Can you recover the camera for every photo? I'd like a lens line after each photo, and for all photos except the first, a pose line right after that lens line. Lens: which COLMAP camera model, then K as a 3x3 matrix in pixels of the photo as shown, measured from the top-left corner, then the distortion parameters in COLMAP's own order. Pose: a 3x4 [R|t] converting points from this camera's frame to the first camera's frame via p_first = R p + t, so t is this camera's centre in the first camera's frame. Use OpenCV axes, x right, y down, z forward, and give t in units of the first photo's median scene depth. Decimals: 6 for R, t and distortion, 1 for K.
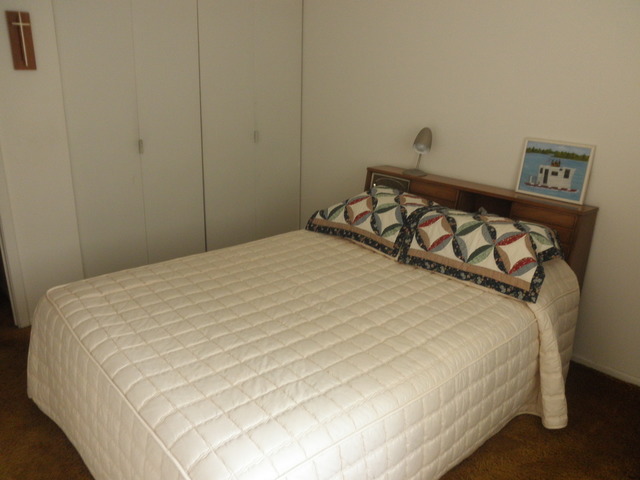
lens RADIAL K [[526.1, 0, 325.1], [0, 526.1, 243.1], [0, 0, 1]] dist [-0.124668, 0.107815]
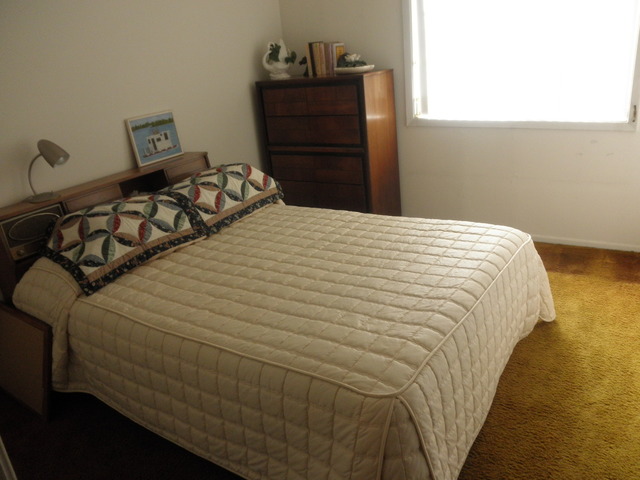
lens RADIAL K [[526.1, 0, 325.1], [0, 526.1, 243.1], [0, 0, 1]] dist [-0.124668, 0.107815]
pose [[-0.272368, -0.339999, 0.900120, -0.861032], [0.377080, 0.822940, 0.424947, -0.307892], [-0.885227, 0.455159, -0.095936, 0.881028]]
